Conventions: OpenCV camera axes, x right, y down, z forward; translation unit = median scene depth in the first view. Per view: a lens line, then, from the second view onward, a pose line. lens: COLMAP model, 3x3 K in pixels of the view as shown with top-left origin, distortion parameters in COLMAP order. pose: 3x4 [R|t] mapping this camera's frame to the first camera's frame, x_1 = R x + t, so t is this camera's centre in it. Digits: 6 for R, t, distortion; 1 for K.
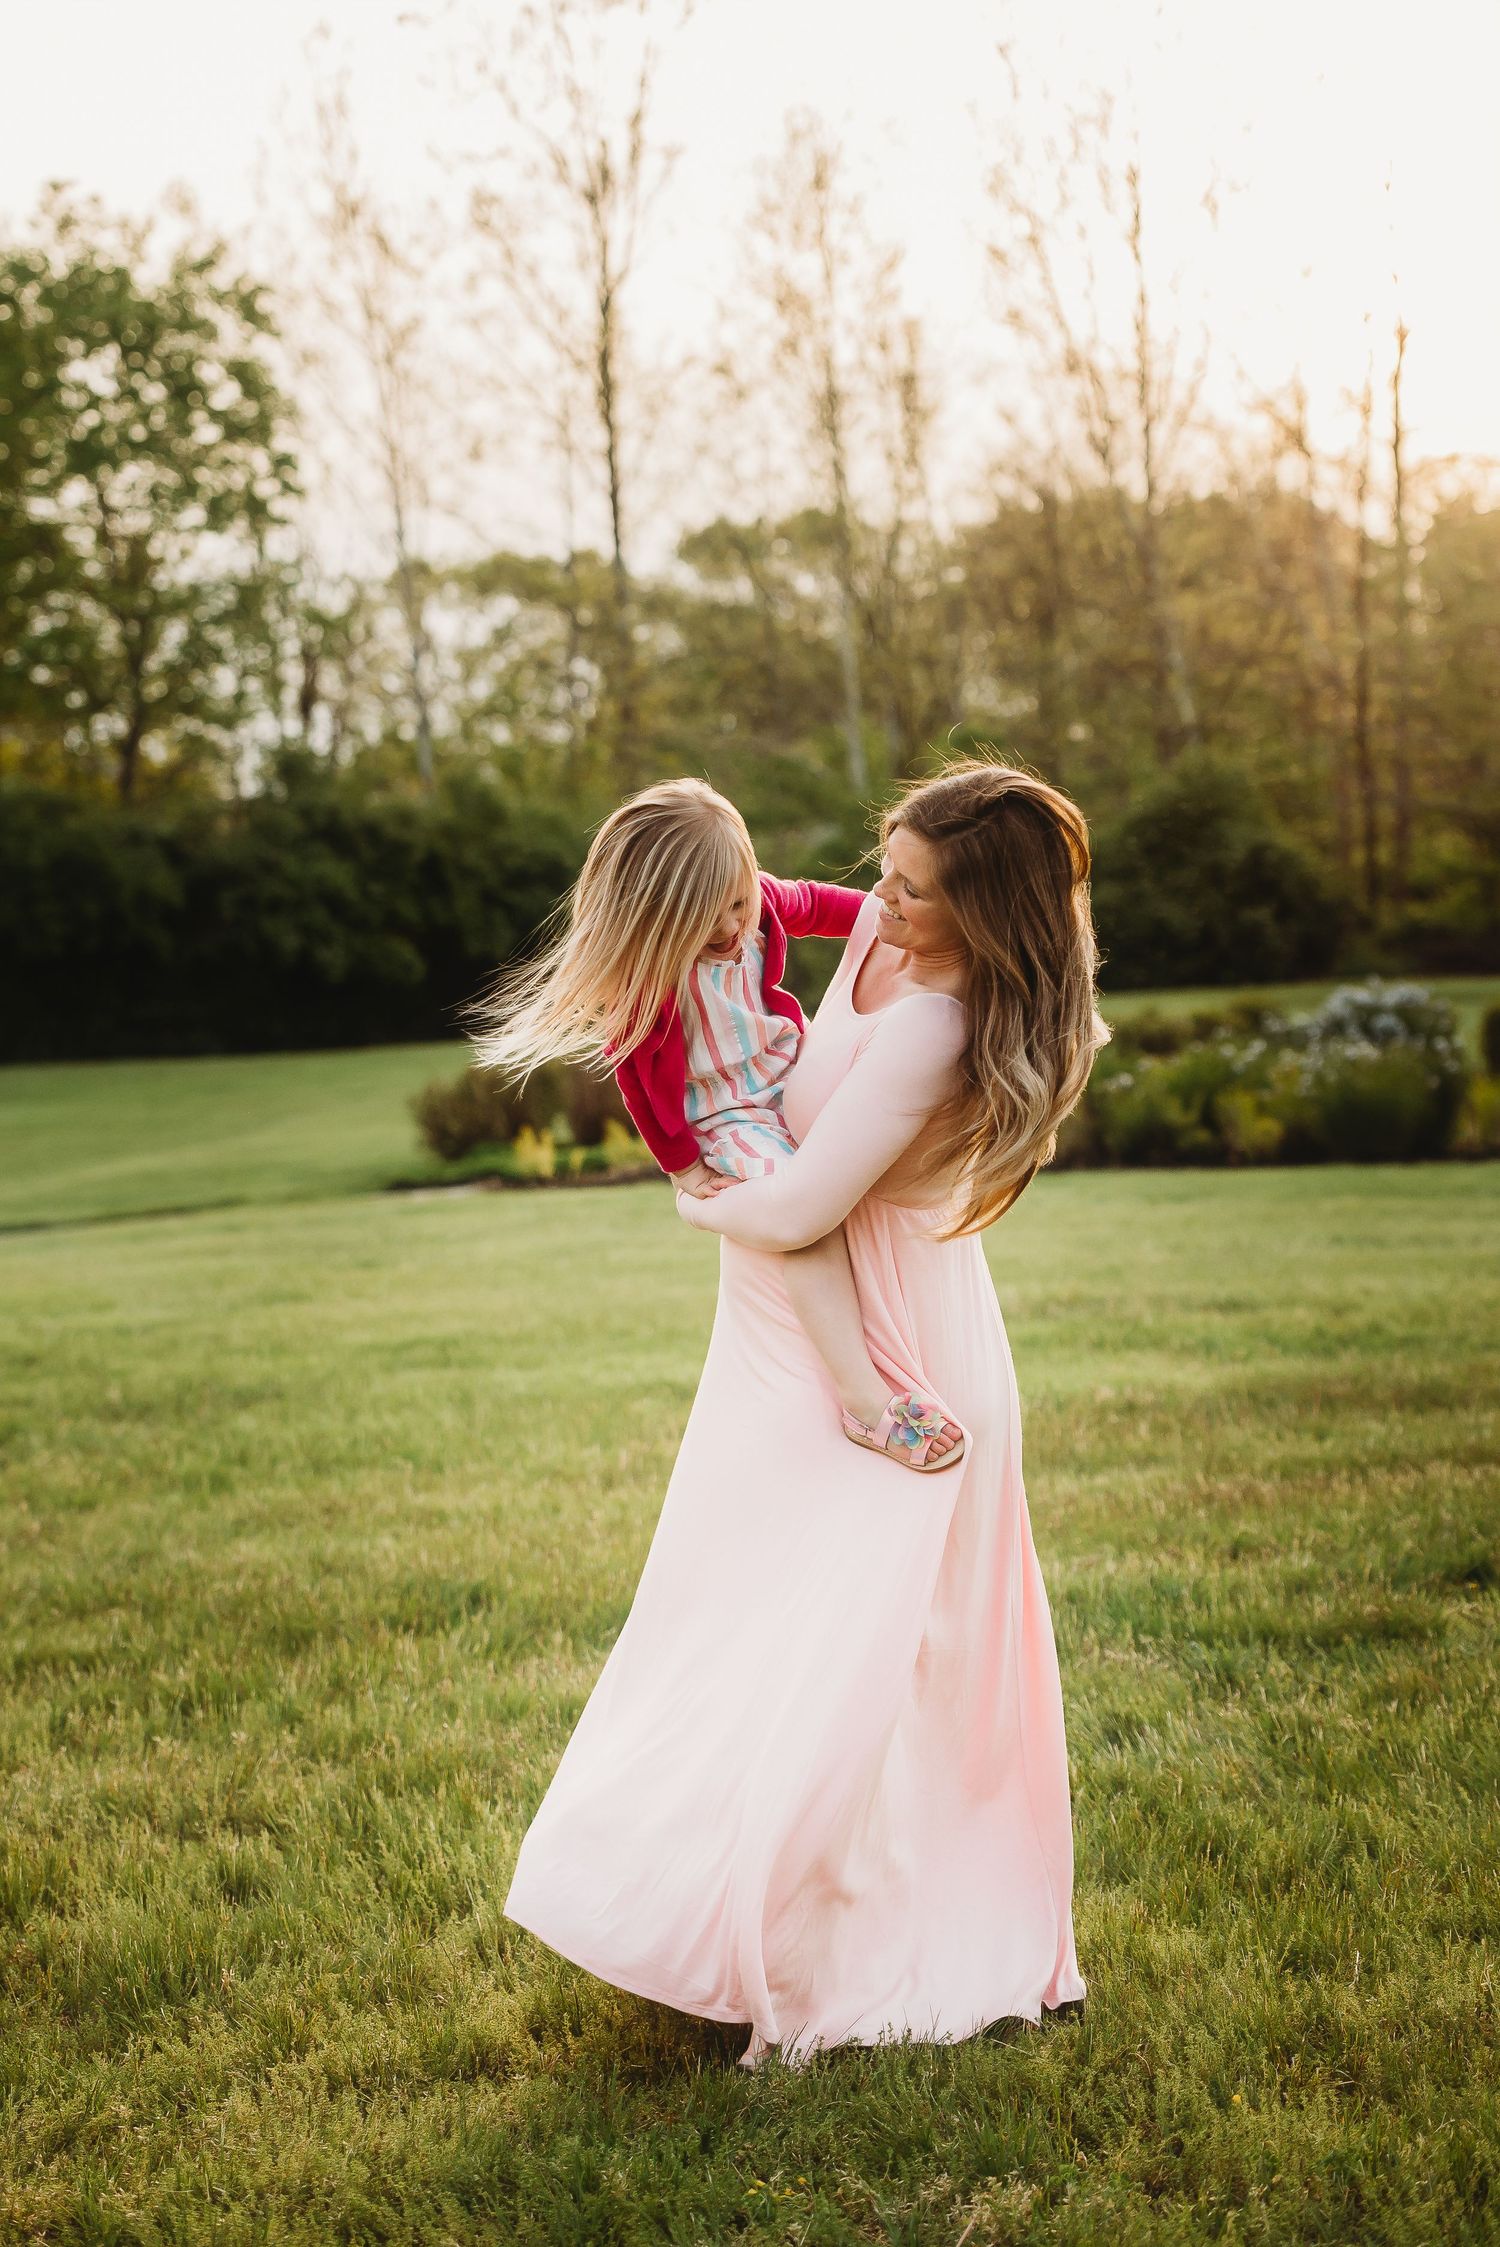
lens RADIAL K [[4757.5, 0, 760.9], [0, 4757.5, 1120.9], [0, 0, 1]] dist [0.113066, 0.000000]
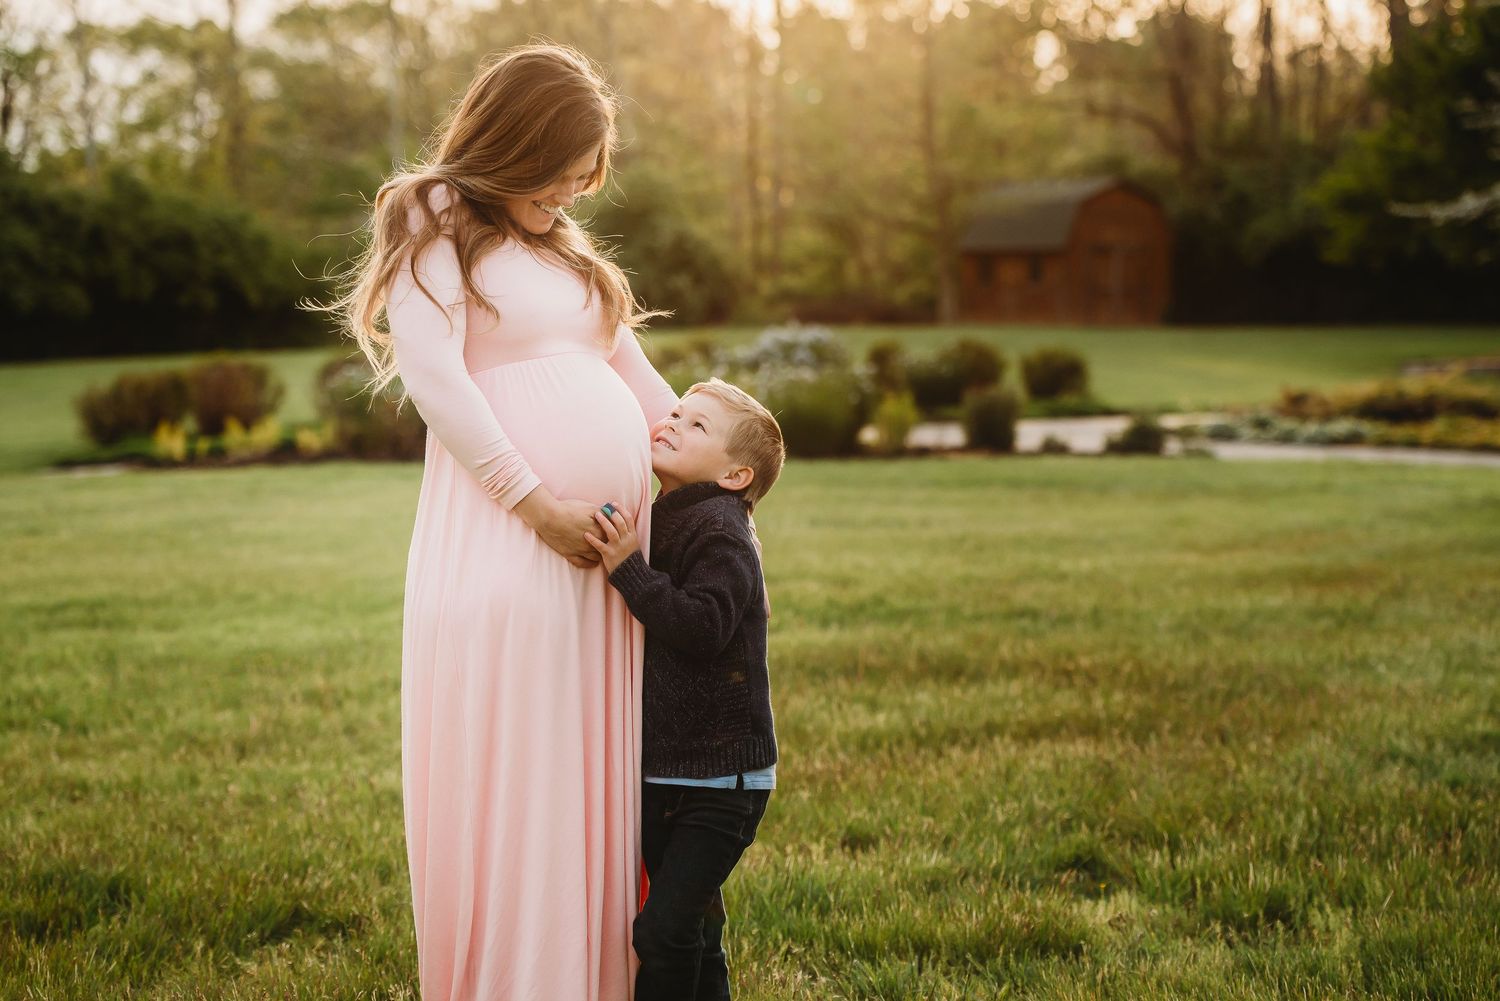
lens RADIAL K [[3223.9, 0, 740.9], [0, 3223.9, 503.9], [0, 0, 1]] dist [0.045940, 0.000000]
pose [[0.991668, 0.012274, 0.128236, -0.007909], [-0.015500, 0.999587, 0.024192, -0.000143], [-0.127886, -0.025978, 0.991449, 0.142703]]
